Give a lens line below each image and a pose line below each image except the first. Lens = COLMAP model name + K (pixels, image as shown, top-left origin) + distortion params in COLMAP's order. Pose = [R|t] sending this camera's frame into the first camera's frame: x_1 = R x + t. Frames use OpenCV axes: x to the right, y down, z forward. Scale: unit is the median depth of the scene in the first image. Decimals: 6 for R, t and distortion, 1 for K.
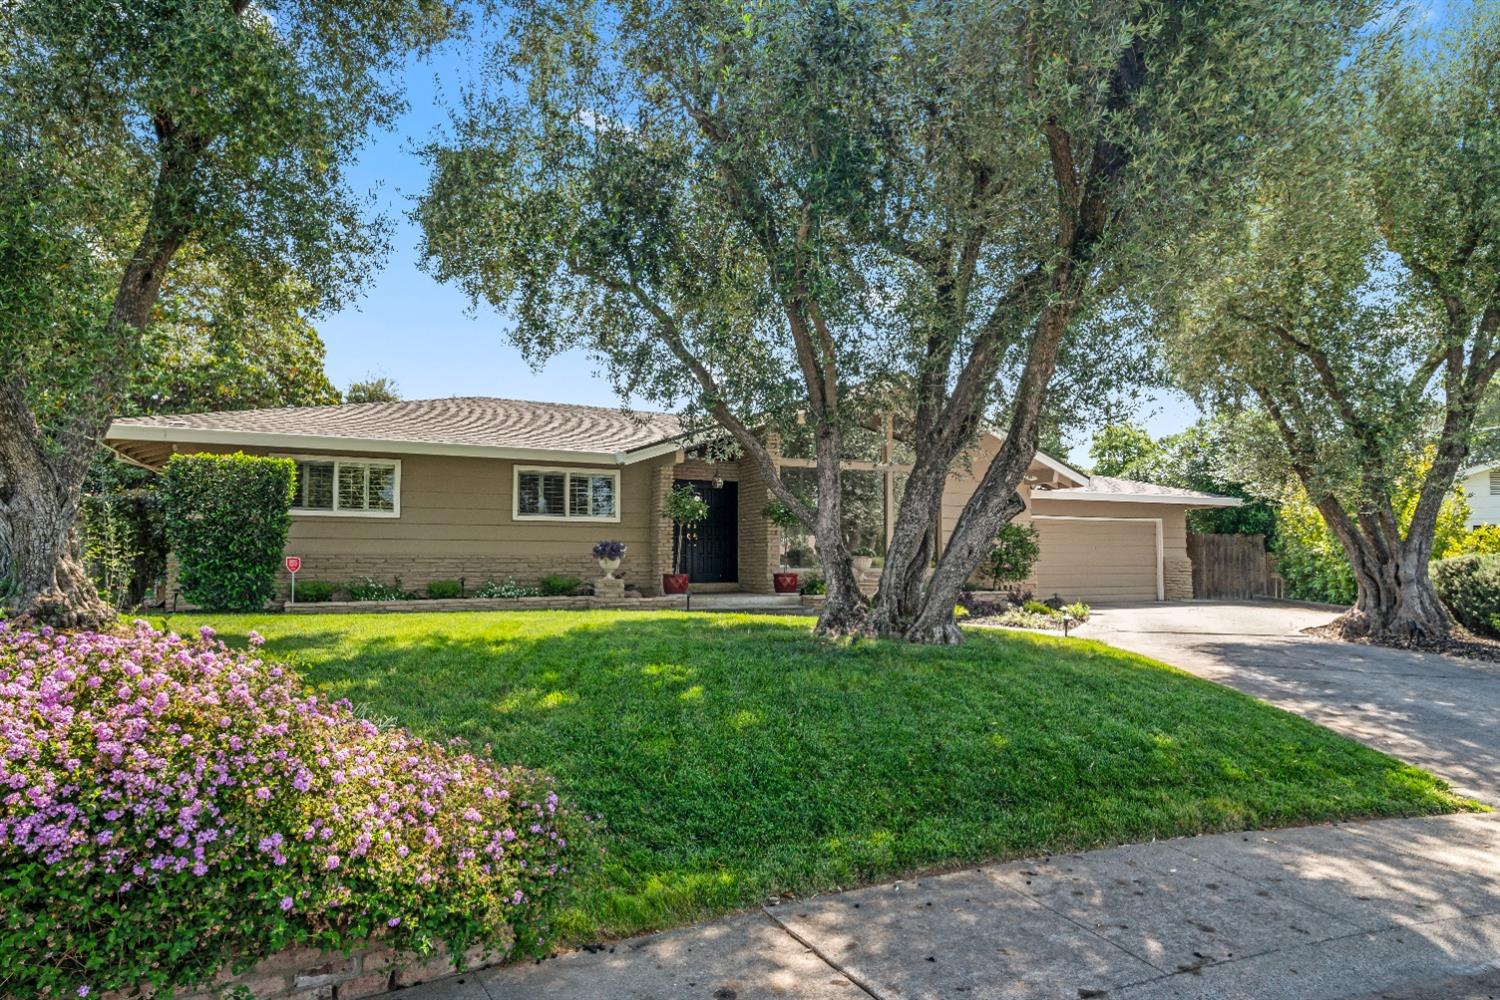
lens RADIAL K [[868.9, 0, 749.9], [0, 868.9, 509.0], [0, 0, 1]] dist [-0.001861, -0.000537]
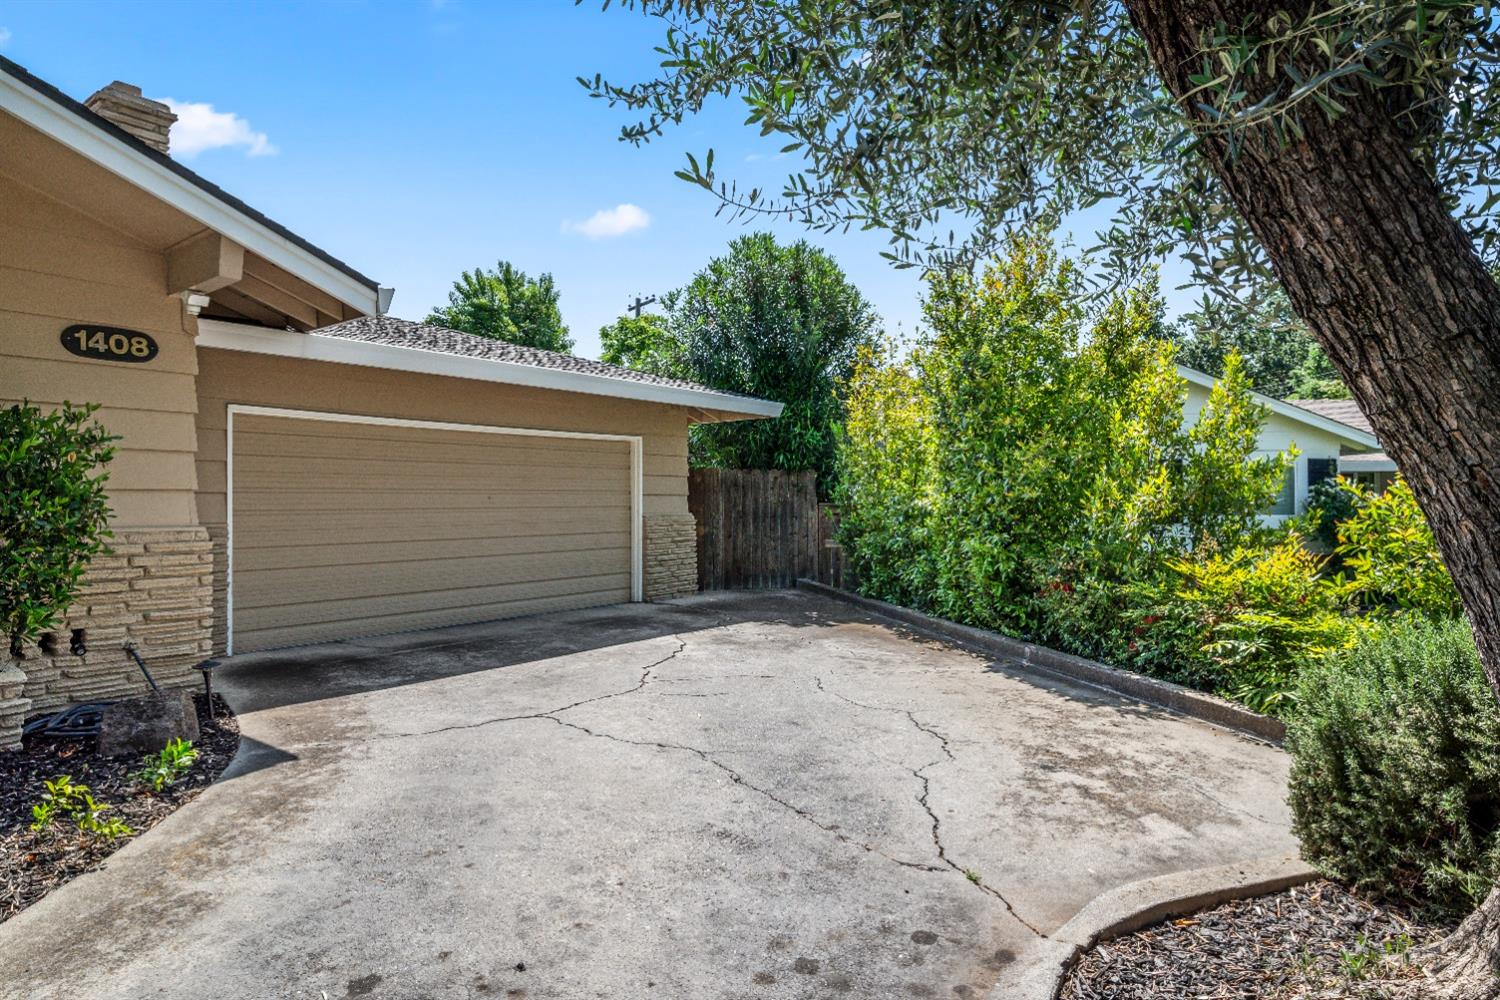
lens RADIAL K [[868.9, 0, 750.2], [0, 868.9, 498.0], [0, 0, 1]] dist [-0.001861, -0.000537]
pose [[0.891883, -0.001119, 0.452264, 0.304653], [-0.023243, 0.998562, 0.048307, 0.020623], [-0.451668, -0.053596, 0.890575, 0.526678]]
